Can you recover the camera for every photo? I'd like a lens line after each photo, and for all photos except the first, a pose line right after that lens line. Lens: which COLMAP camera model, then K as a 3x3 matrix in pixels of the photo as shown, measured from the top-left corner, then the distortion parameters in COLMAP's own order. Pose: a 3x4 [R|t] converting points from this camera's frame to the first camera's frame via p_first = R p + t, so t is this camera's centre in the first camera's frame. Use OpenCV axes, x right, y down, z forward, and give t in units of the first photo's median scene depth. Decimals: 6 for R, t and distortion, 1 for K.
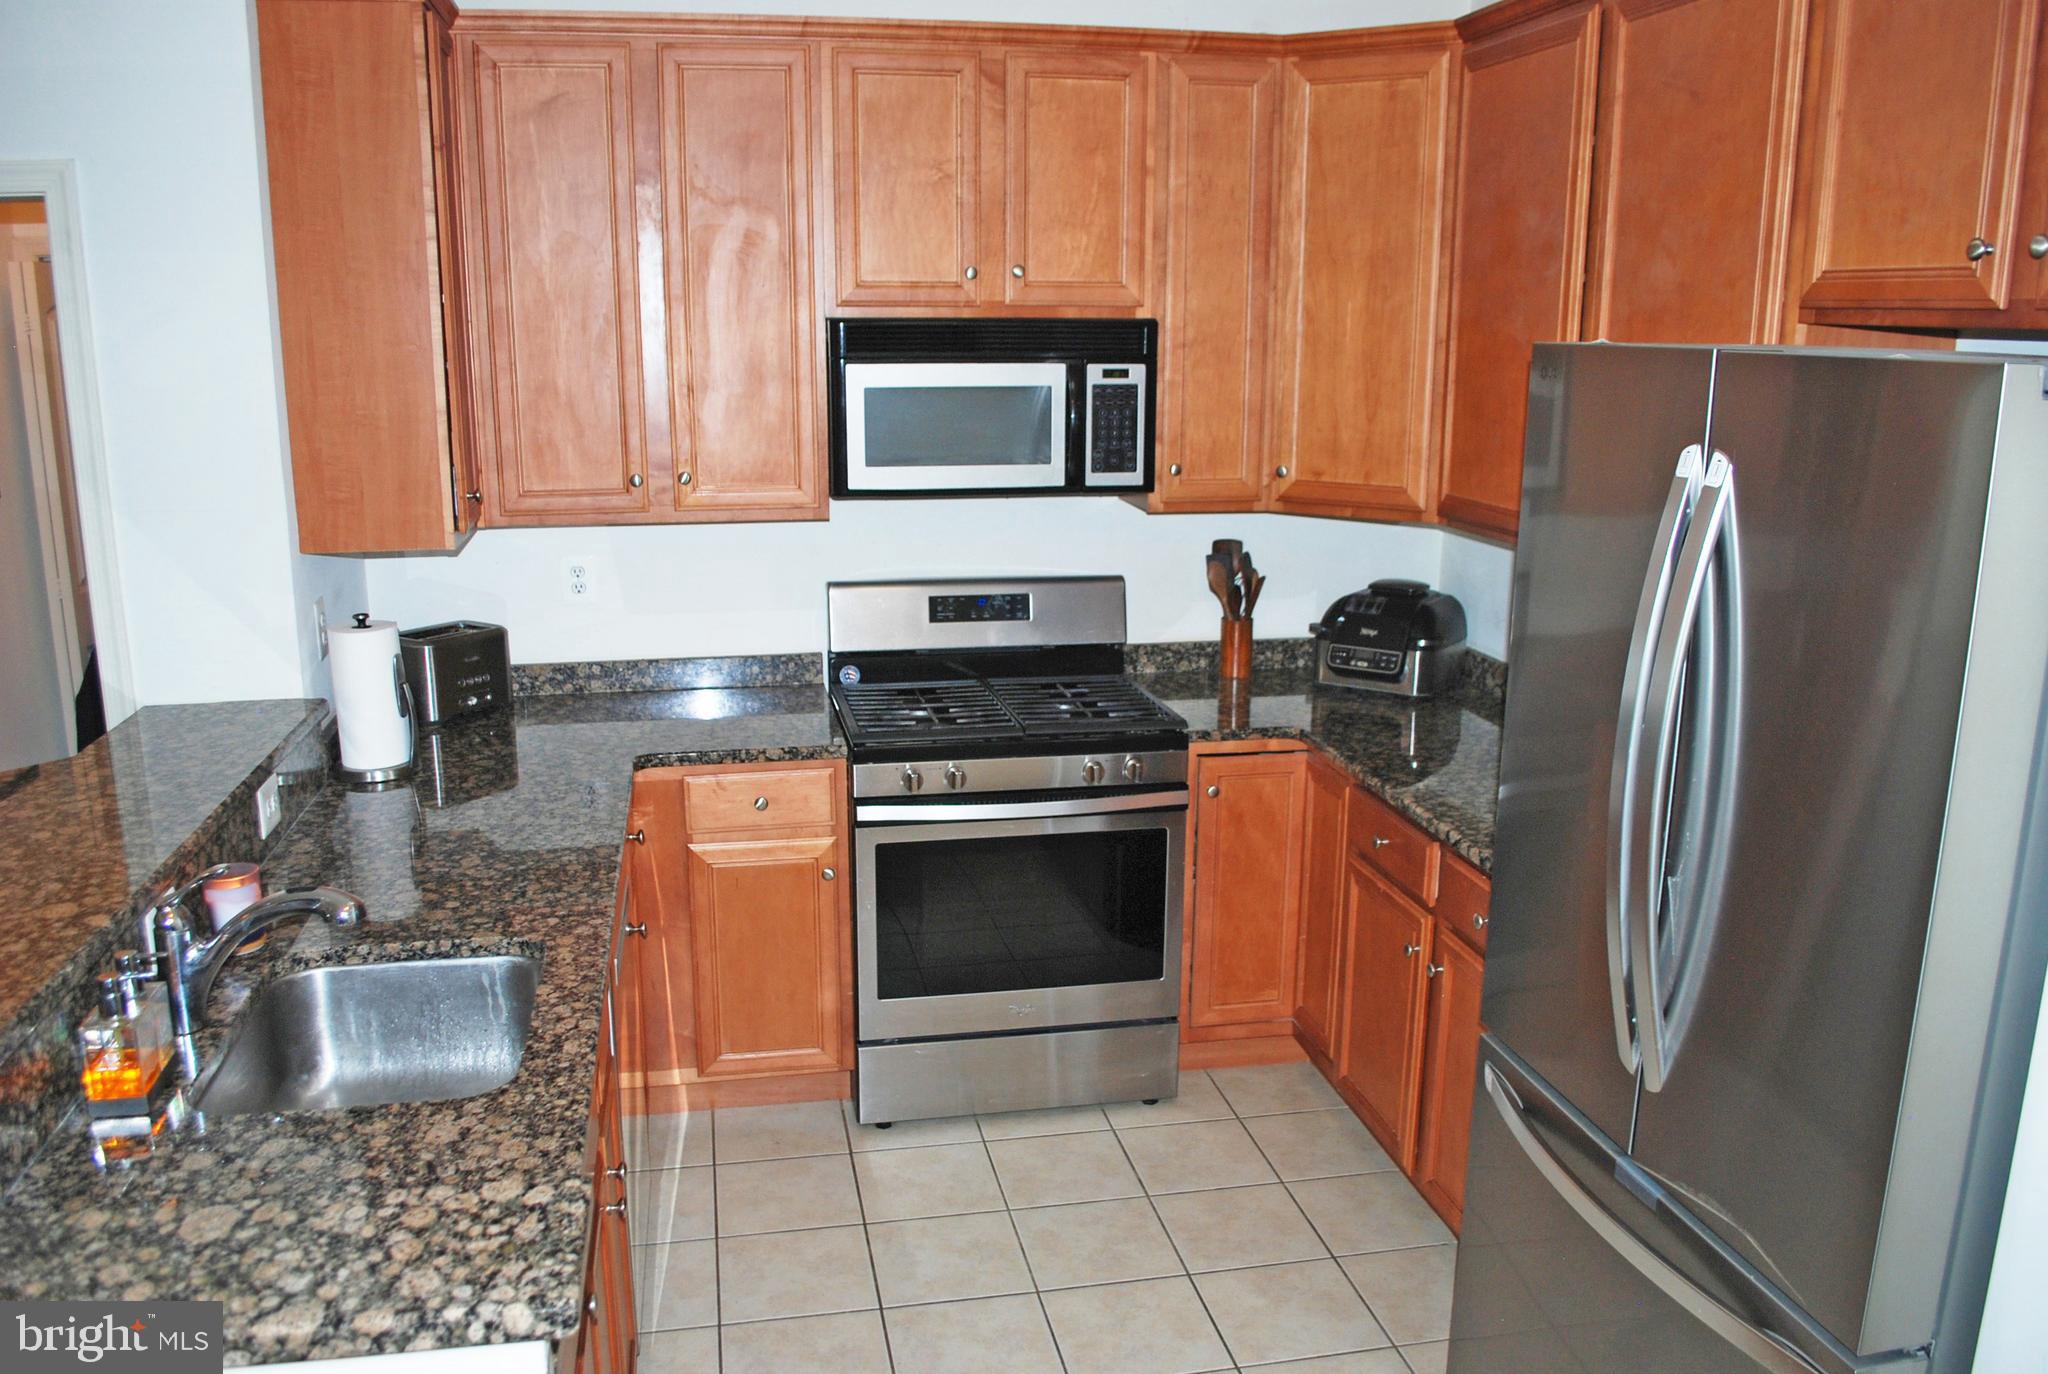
lens RADIAL K [[1624.5, 0, 1028.7], [0, 1624.5, 693.4], [0, 0, 1]] dist [-0.078954, -0.001198]
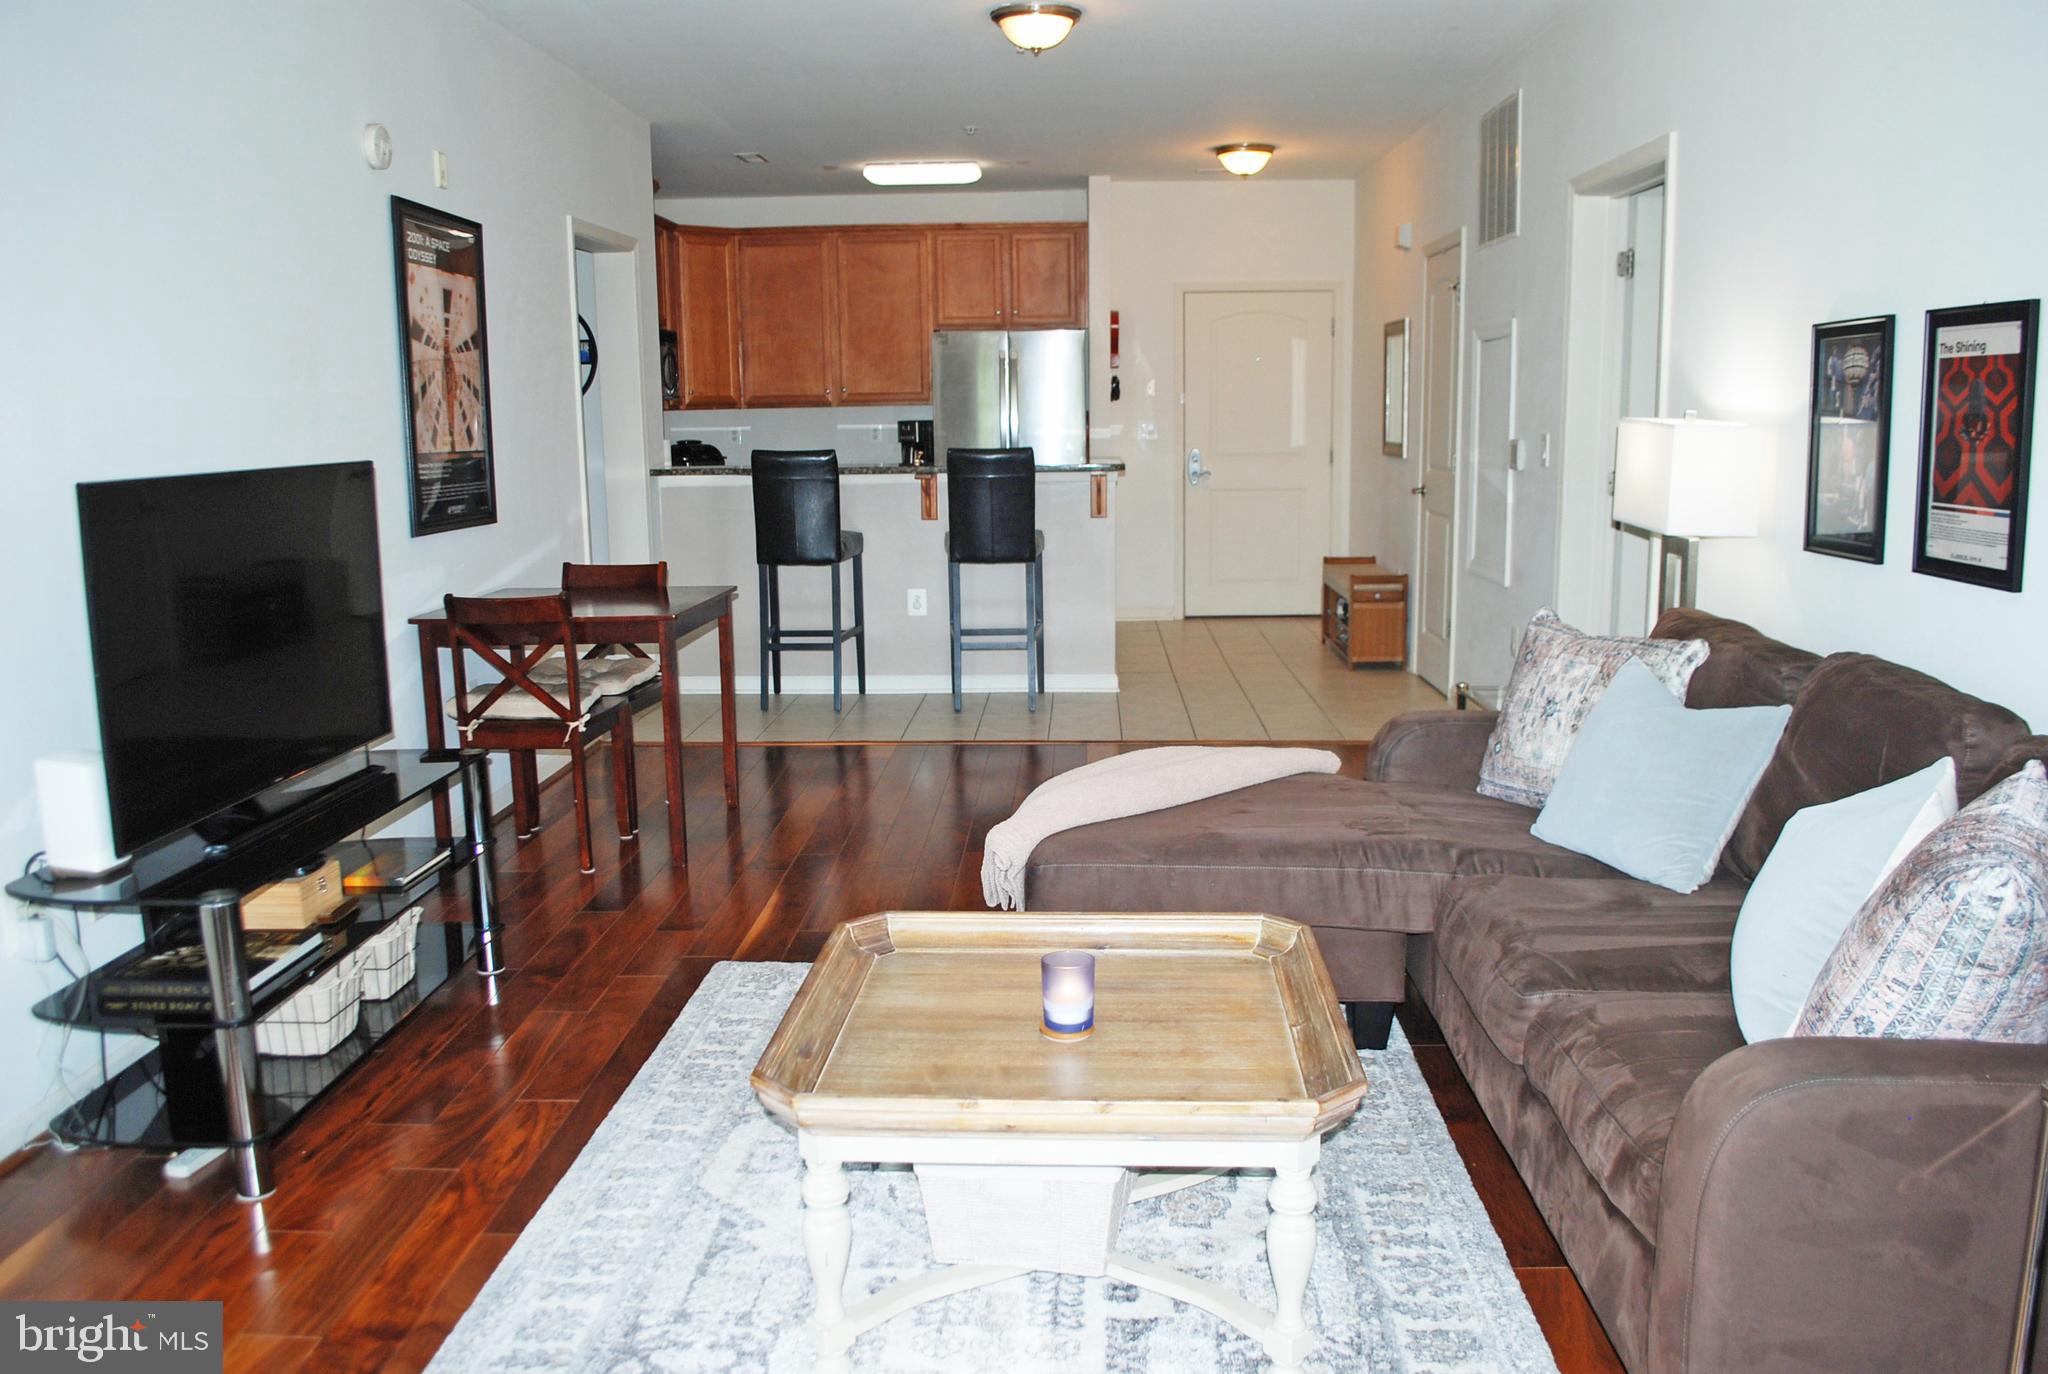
lens RADIAL K [[1624.5, 0, 1028.7], [0, 1624.5, 693.4], [0, 0, 1]] dist [-0.078954, -0.001198]
pose [[0.243525, -0.175369, 0.953908, -2.341431], [0.228576, 0.966192, 0.119274, 0.147537], [-0.942576, 0.188995, 0.275377, -0.118657]]
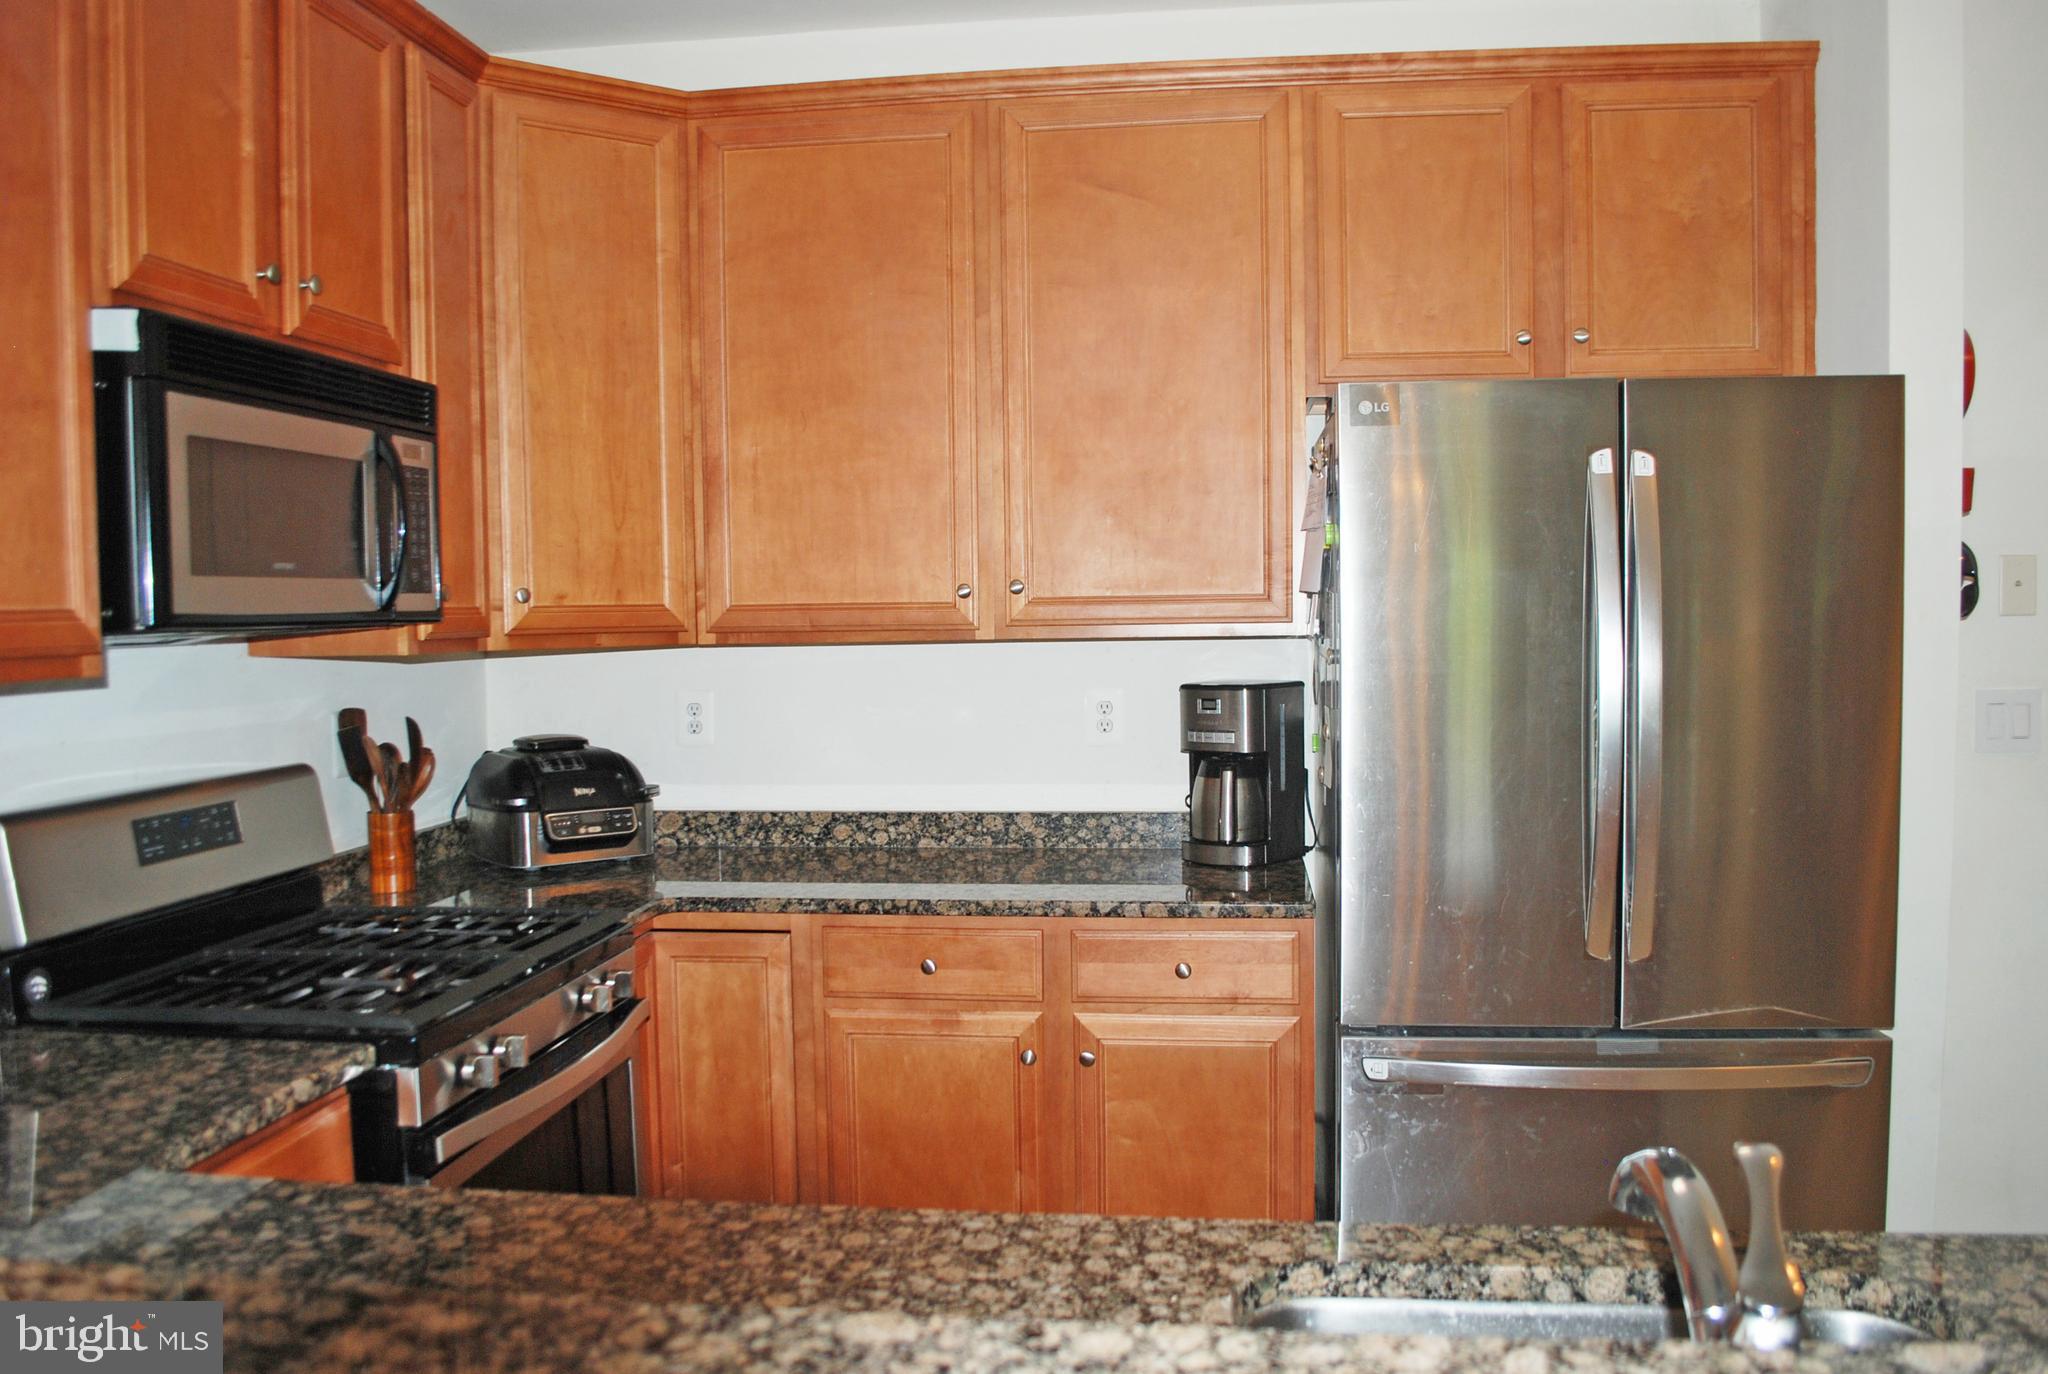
lens RADIAL K [[1624.5, 0, 1028.7], [0, 1624.5, 693.4], [0, 0, 1]] dist [-0.078954, -0.001198]
pose [[0.305248, -0.060852, 0.950327, -0.539054], [0.228841, 0.973400, -0.011175, -0.027729], [-0.924368, 0.220885, 0.311054, 0.570257]]
